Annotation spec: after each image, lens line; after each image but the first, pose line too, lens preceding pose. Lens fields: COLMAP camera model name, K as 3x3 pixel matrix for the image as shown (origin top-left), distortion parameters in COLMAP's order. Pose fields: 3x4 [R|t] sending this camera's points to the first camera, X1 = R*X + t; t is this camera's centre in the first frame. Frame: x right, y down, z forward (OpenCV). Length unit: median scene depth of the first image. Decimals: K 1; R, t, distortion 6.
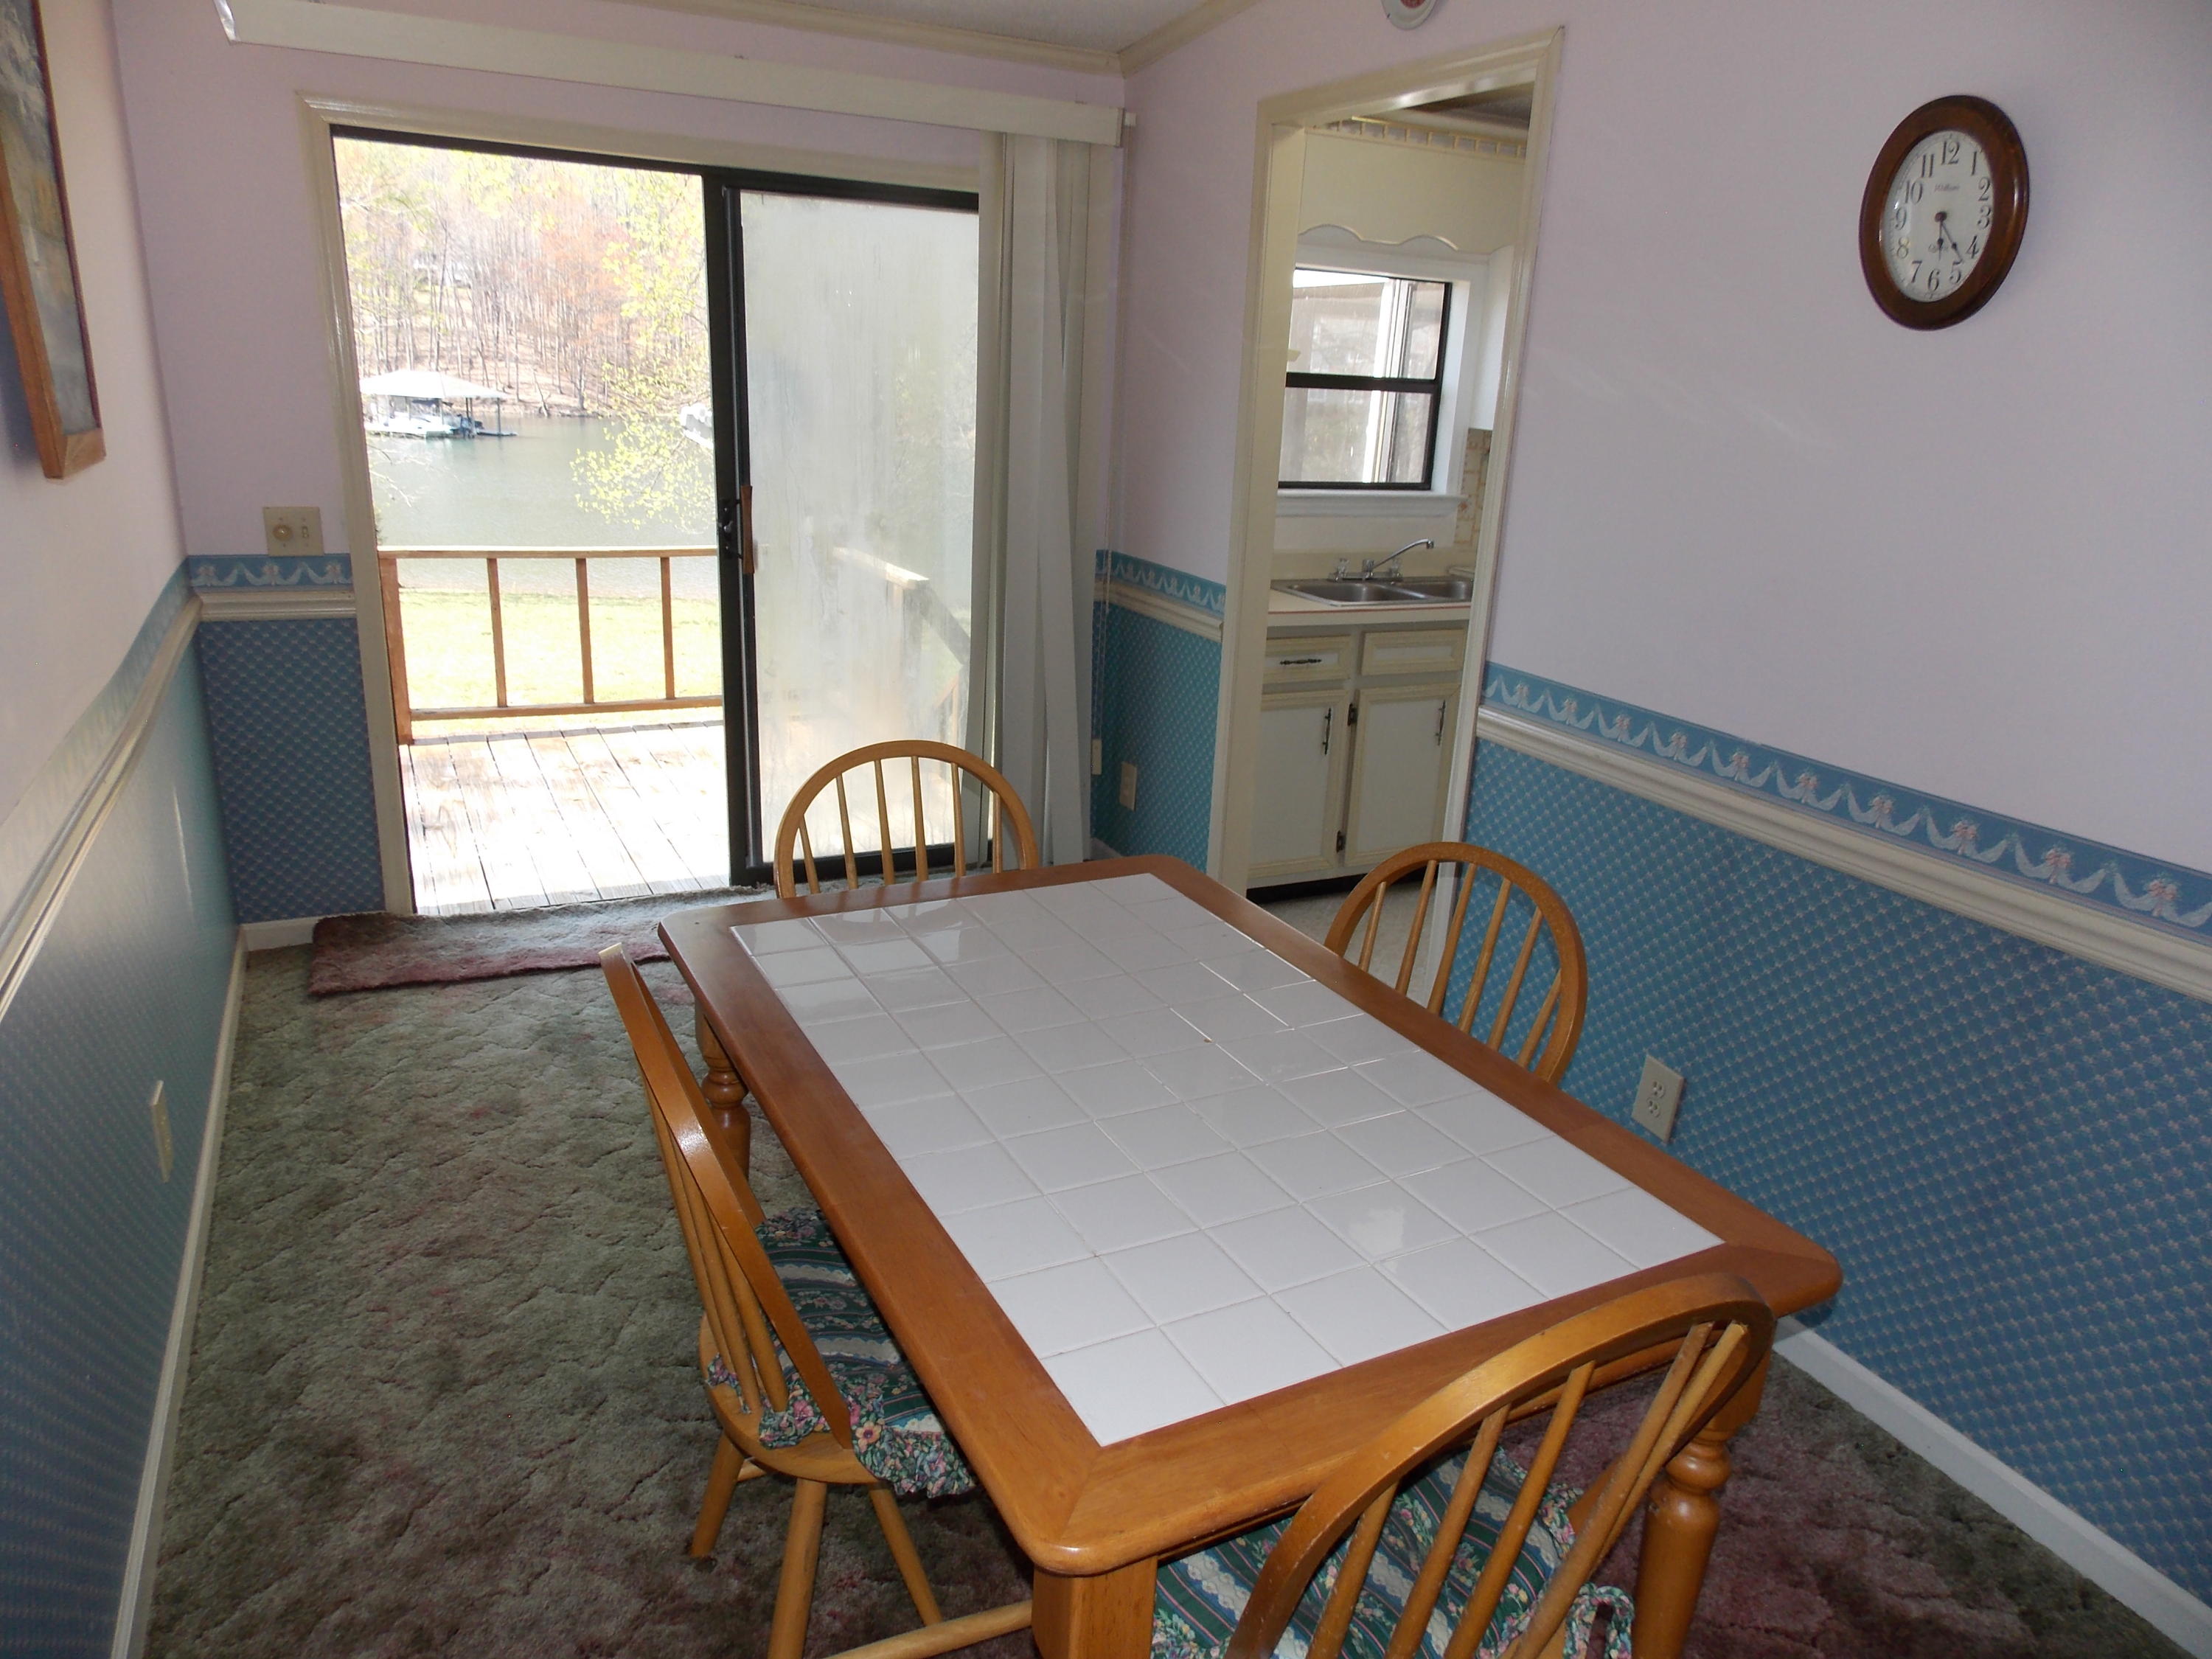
lens RADIAL K [[1462.0, 0, 1111.8], [0, 1462.0, 828.2], [0, 0, 1]] dist [0.002113, 0.001642]
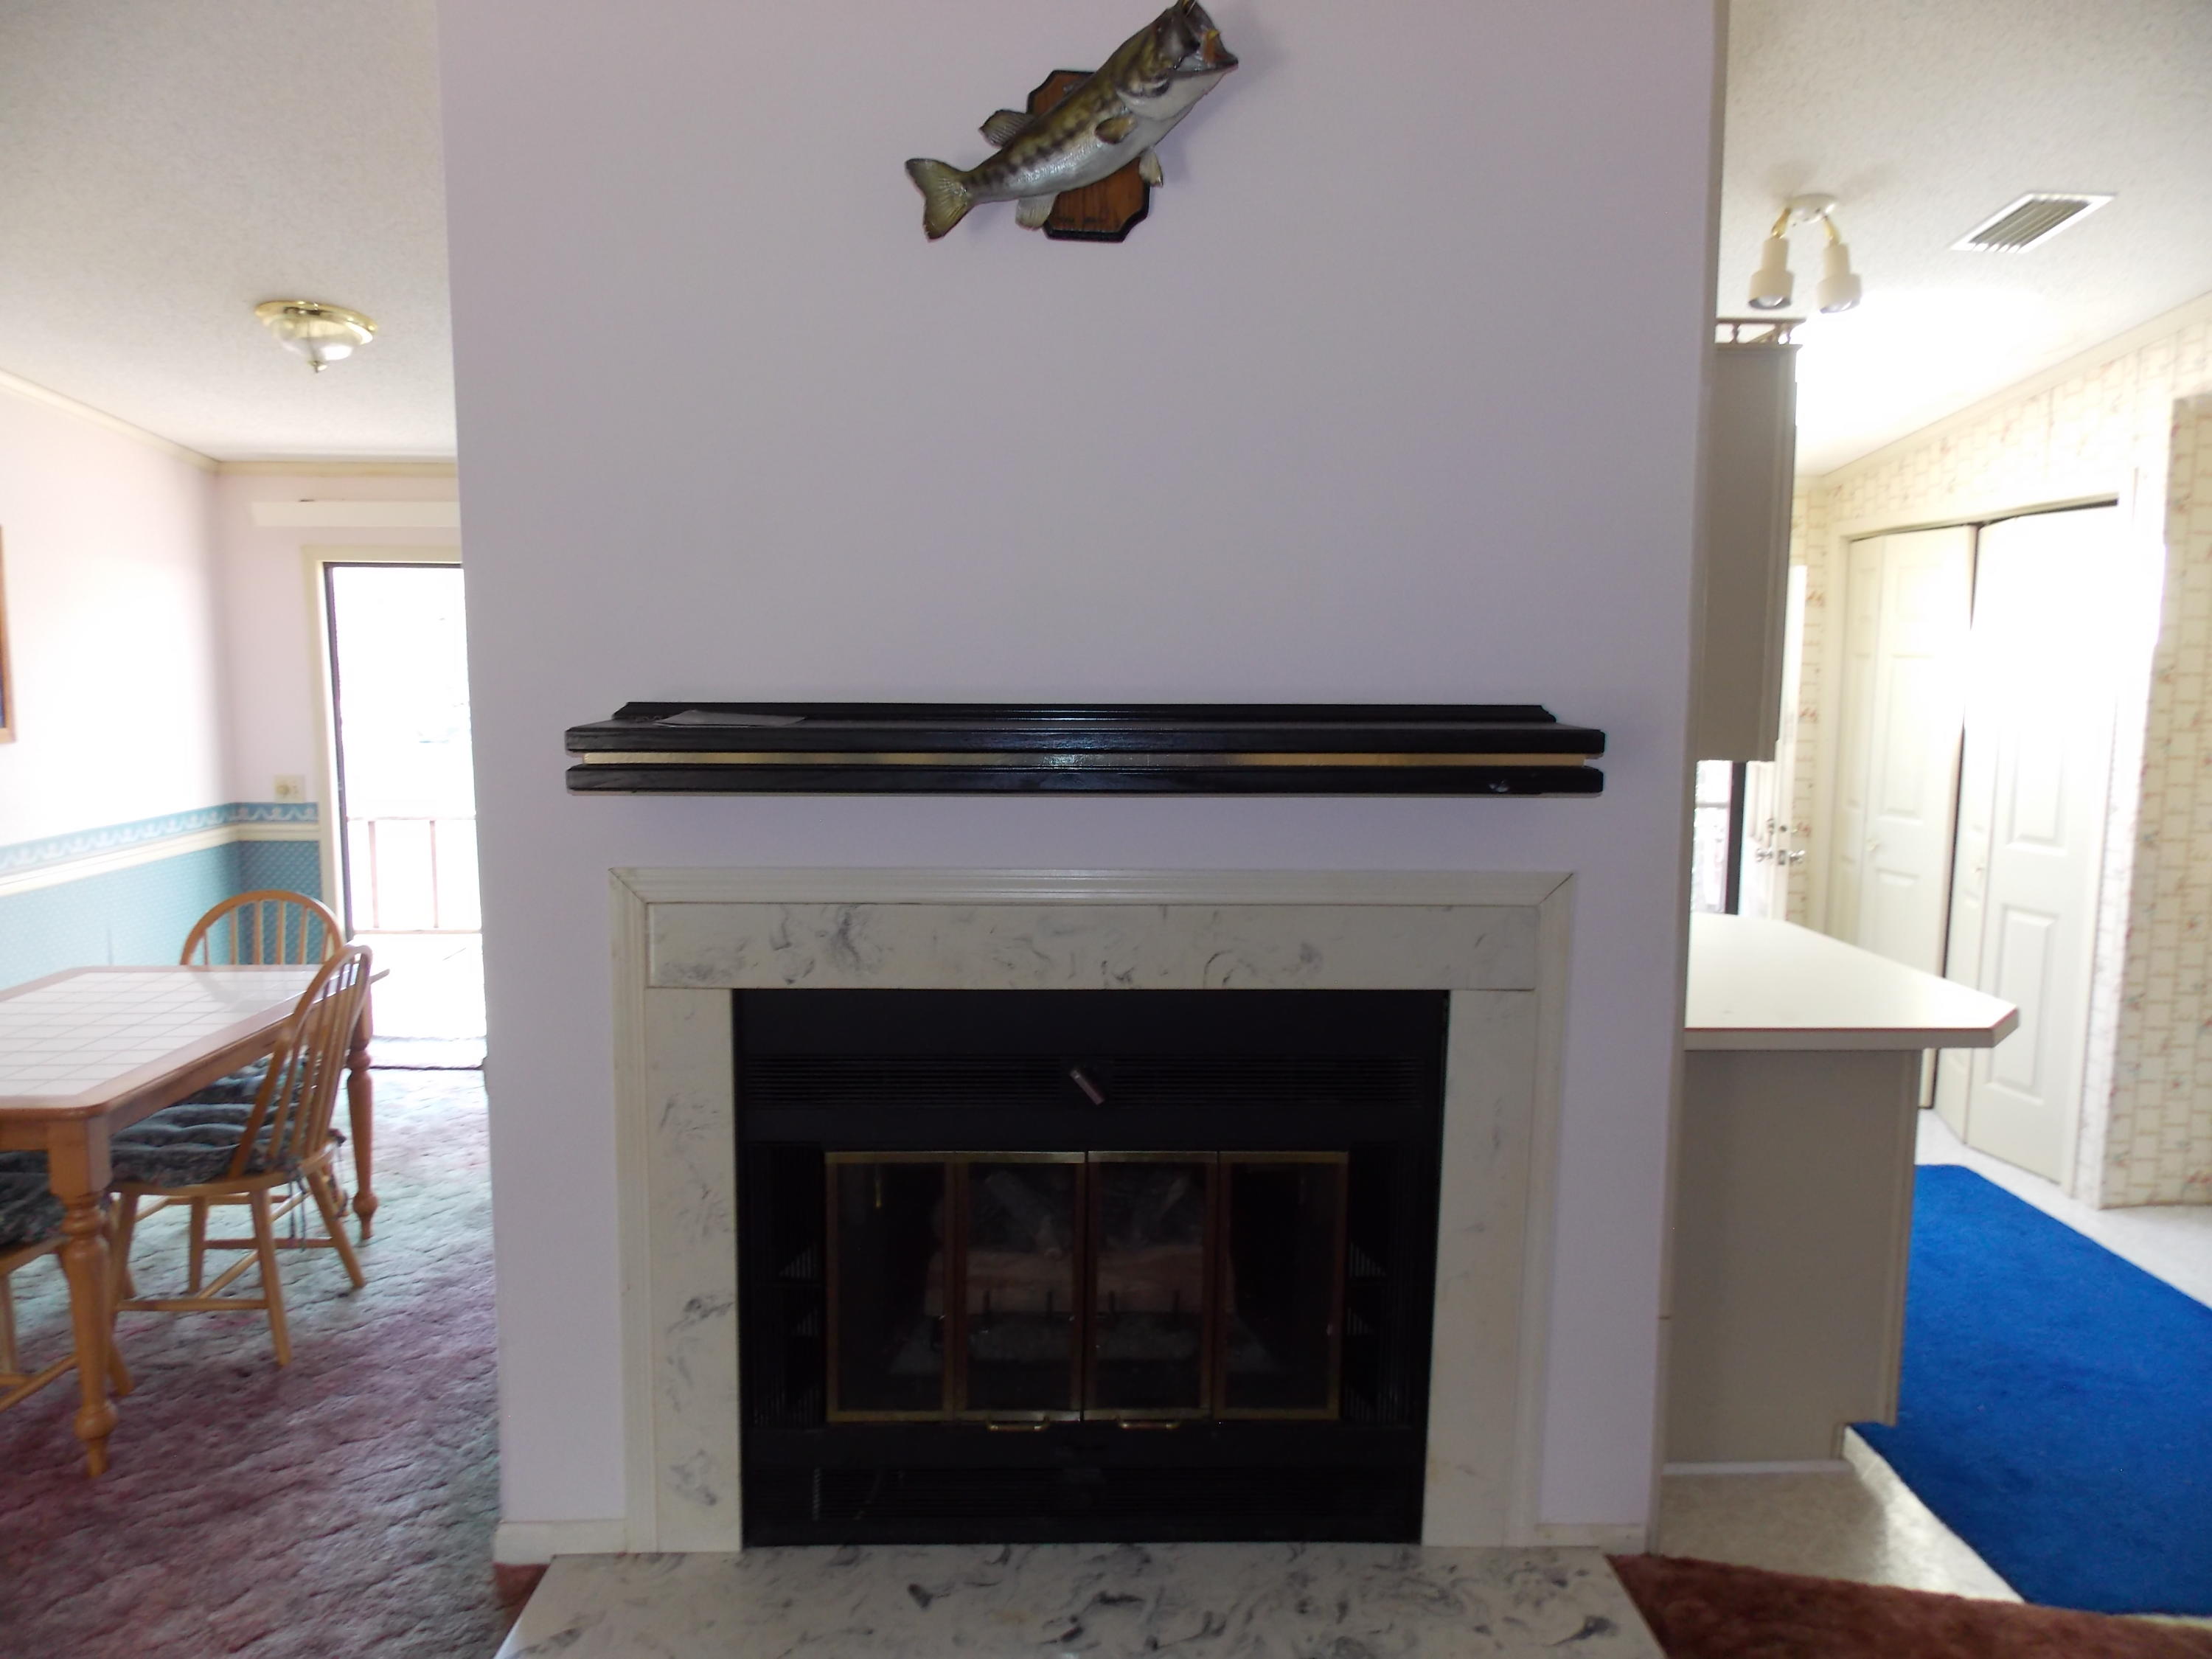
lens RADIAL K [[1462.0, 0, 1100.1], [0, 1462.0, 817.4], [0, 0, 1]] dist [0.002113, 0.001642]
pose [[0.904873, -0.000501, -0.425681, 0.999383], [-0.088037, 0.978159, -0.188293, 0.064310], [0.416478, 0.207857, 0.885066, -0.097841]]
